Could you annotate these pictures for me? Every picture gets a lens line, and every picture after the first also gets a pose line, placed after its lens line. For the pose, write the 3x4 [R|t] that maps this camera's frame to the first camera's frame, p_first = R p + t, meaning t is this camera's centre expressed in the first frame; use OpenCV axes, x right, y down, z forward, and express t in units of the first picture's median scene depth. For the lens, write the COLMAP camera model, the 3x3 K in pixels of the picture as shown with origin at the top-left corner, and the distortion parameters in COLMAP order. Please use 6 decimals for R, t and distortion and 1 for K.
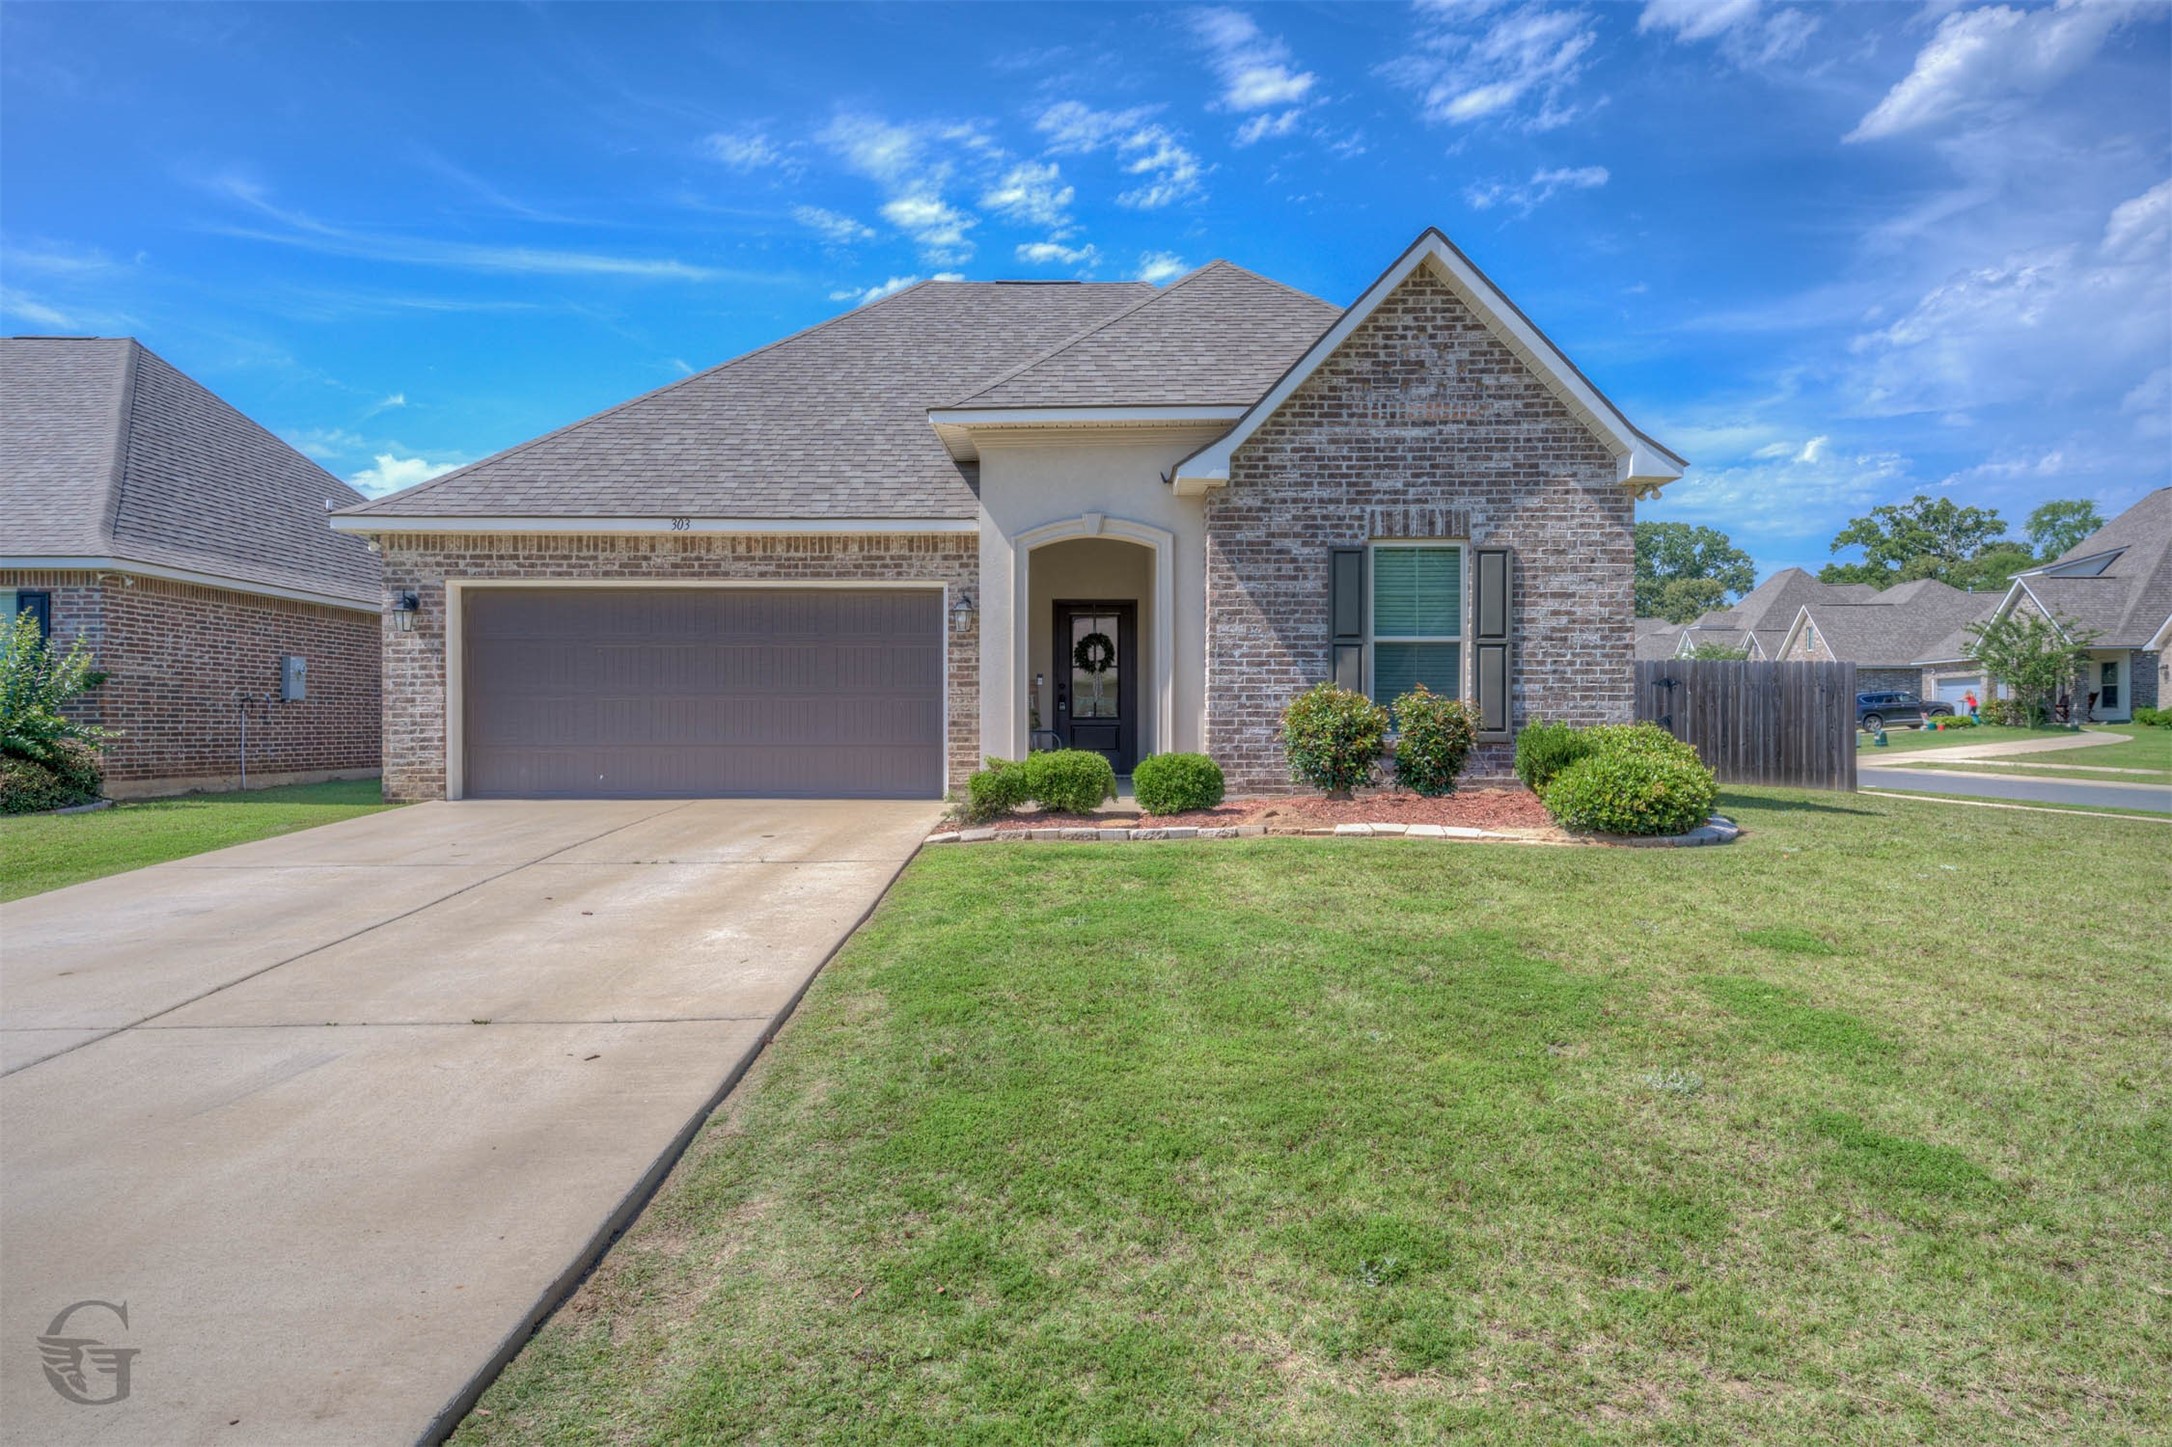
lens RADIAL K [[1379.4, 0, 1068.3], [0, 1379.4, 730.4], [0, 0, 1]] dist [0.035566, -0.002823]
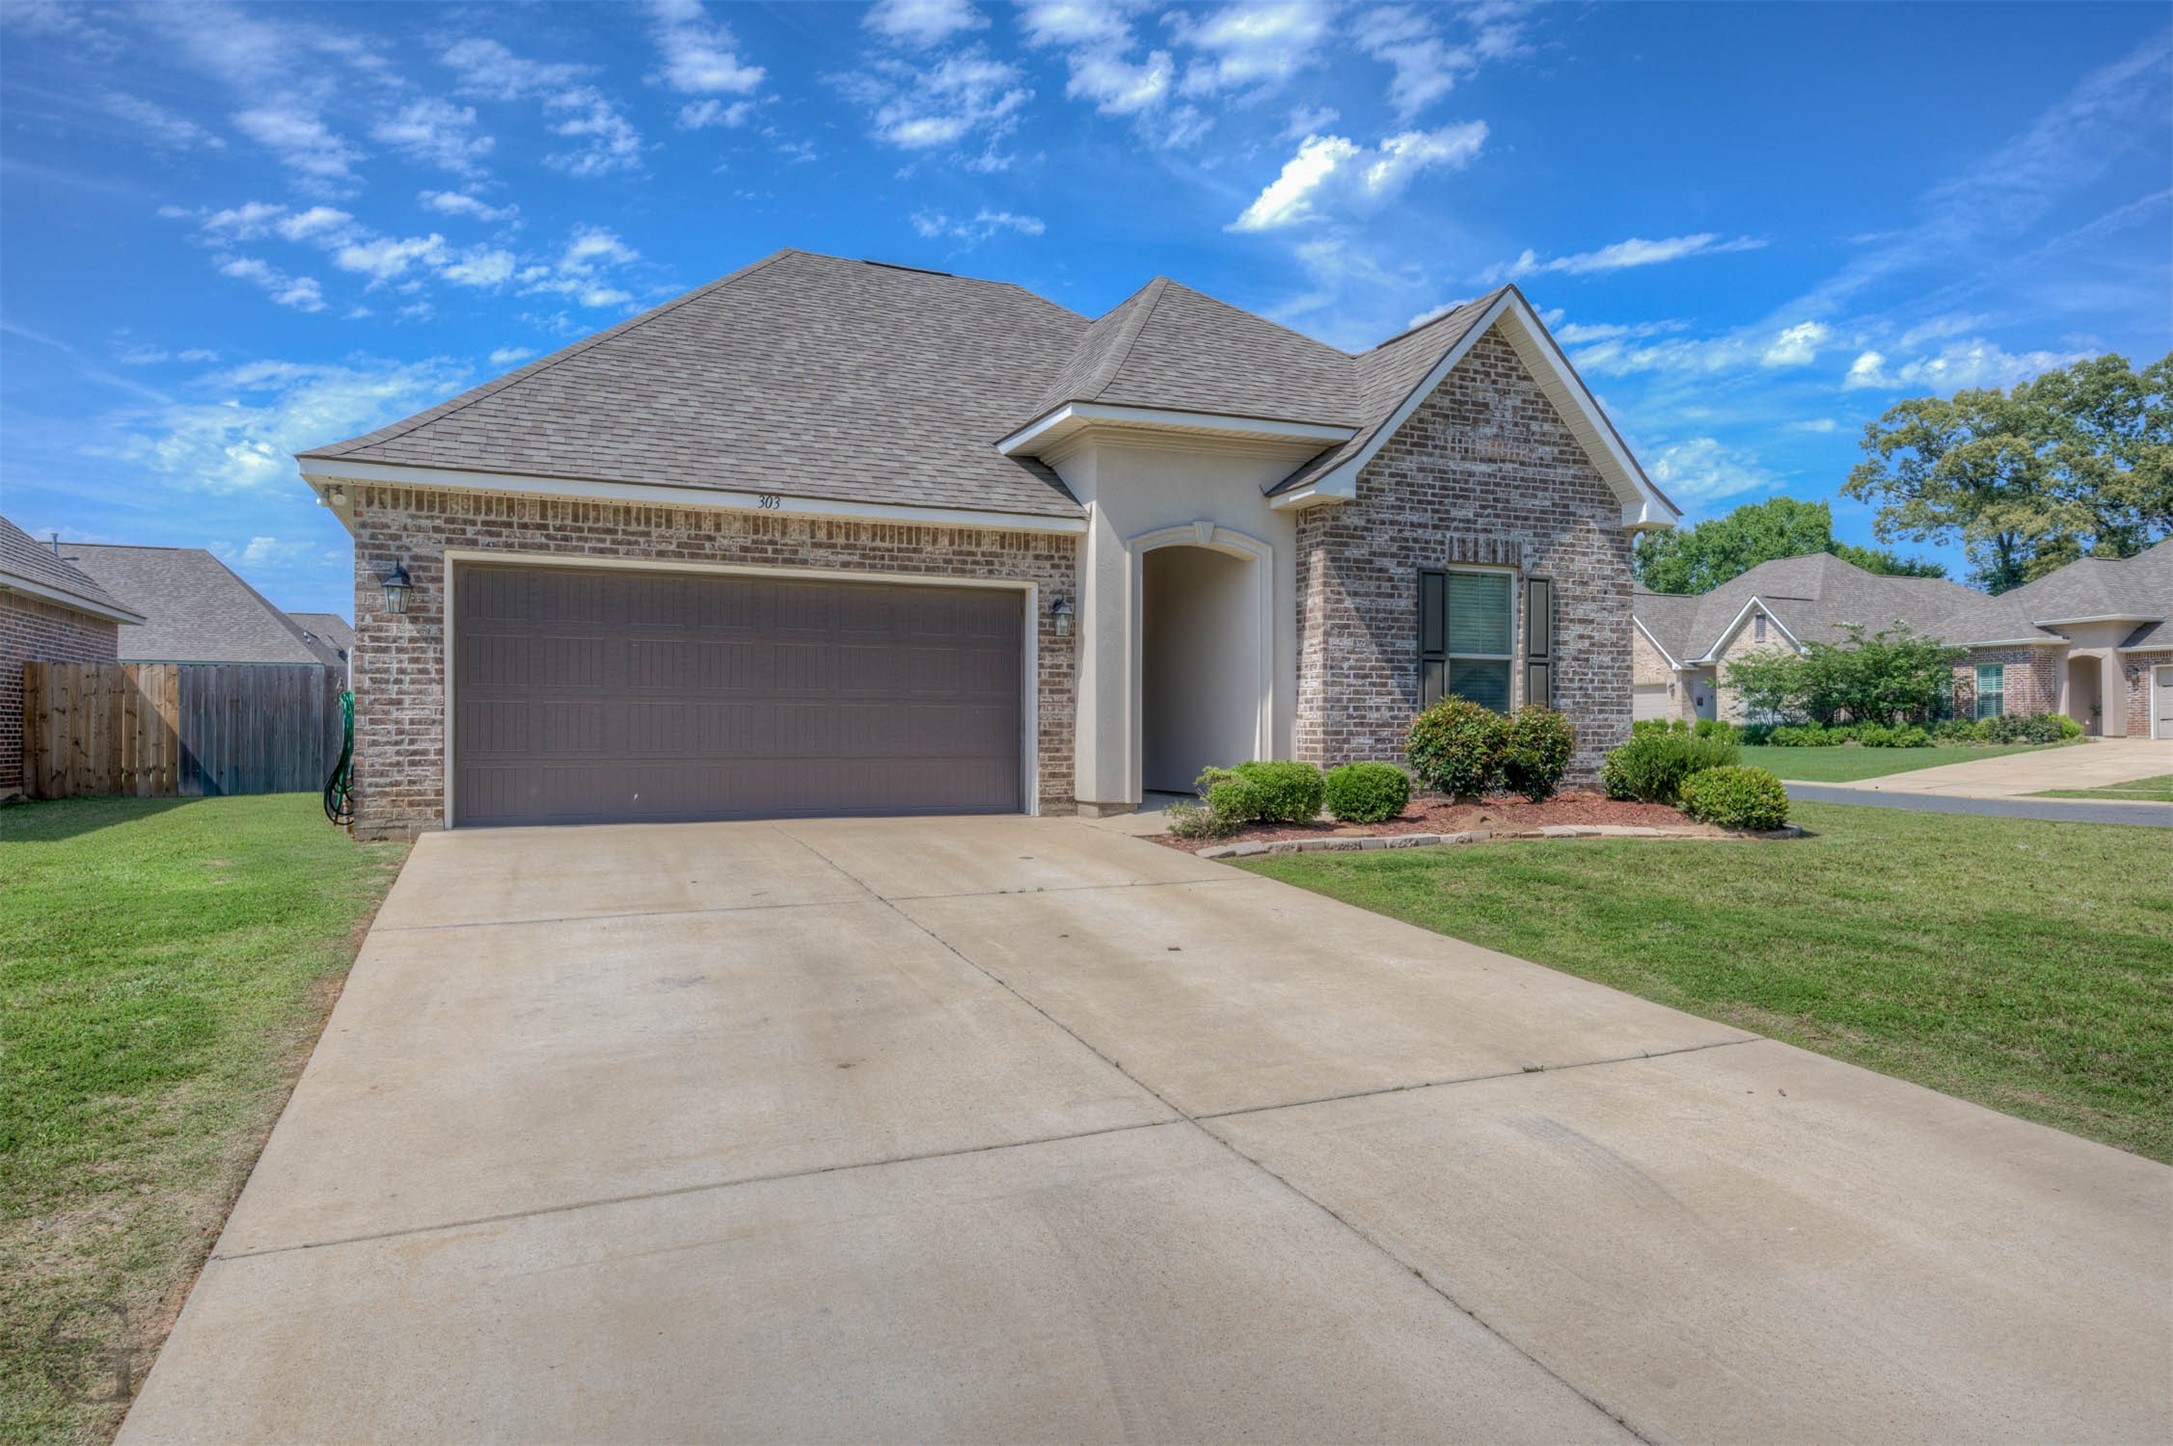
lens RADIAL K [[1380.0, 0, 1116.2], [0, 1380.0, 750.2], [0, 0, 1]] dist [0.035566, -0.002823]
pose [[0.904276, -0.003574, 0.426934, -0.326281], [0.000766, 0.999977, 0.006749, 0.000246], [-0.426948, -0.005776, 0.904258, 0.090232]]
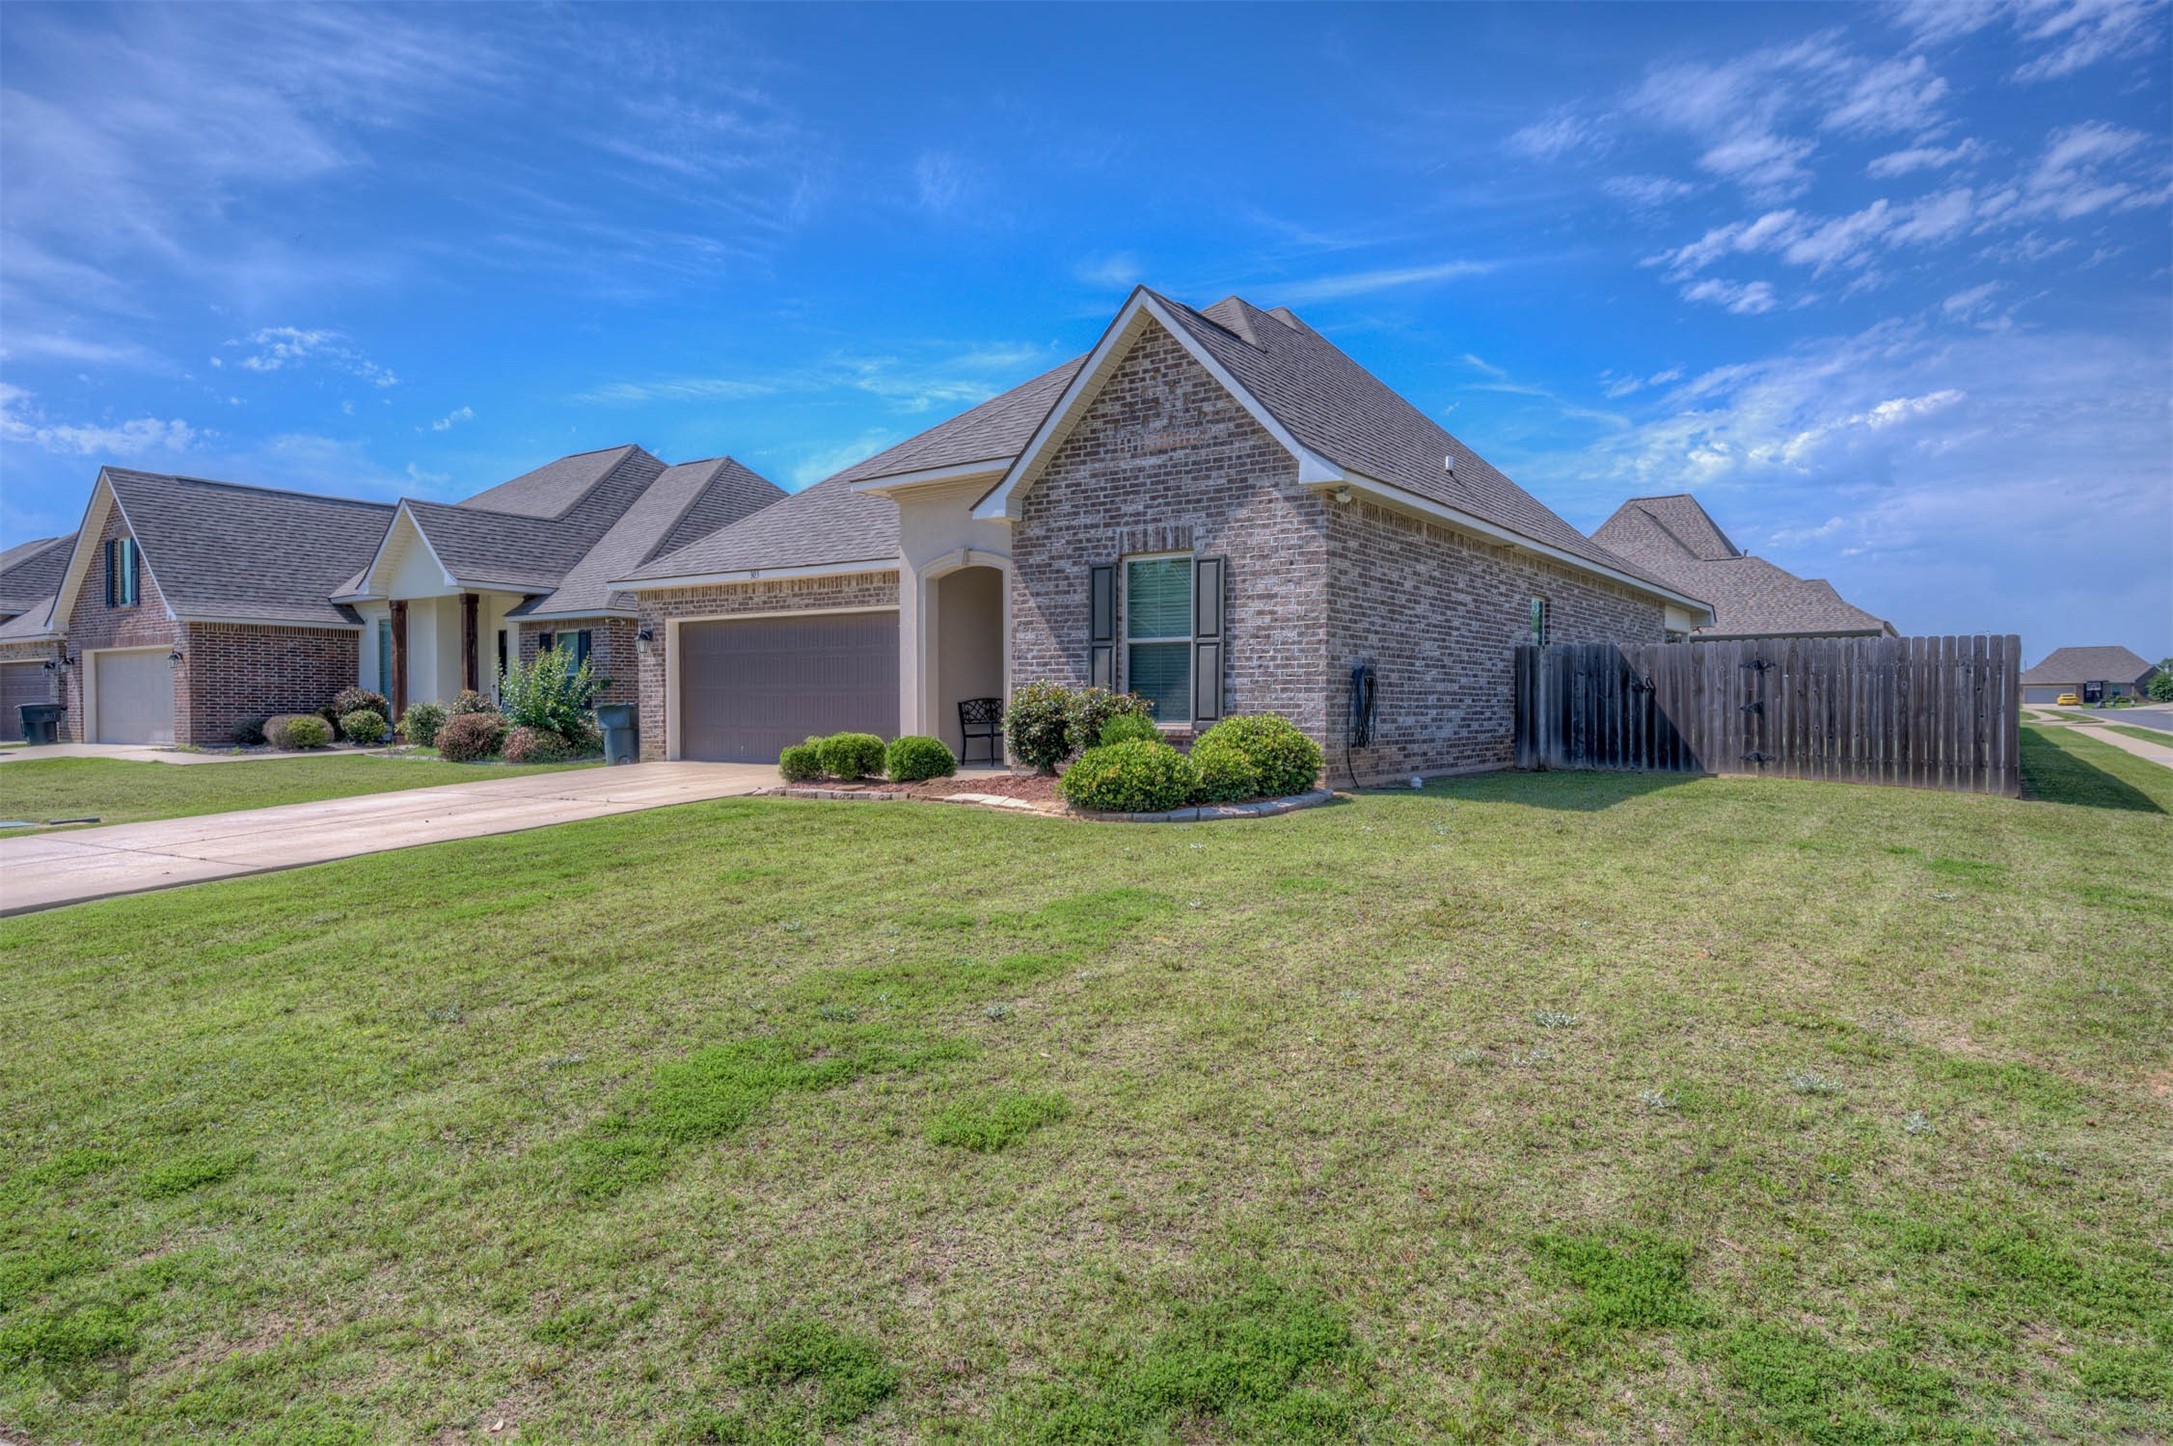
lens RADIAL K [[1312.1, 0, 1051.4], [0, 1312.1, 710.5], [0, 0, 1]] dist [0.028798, 0.001848]
pose [[0.815173, 0.001298, -0.579216, 0.555091], [-0.000473, 0.999999, 0.001575, -0.006289], [0.579217, -0.001010, 0.815172, 0.040969]]
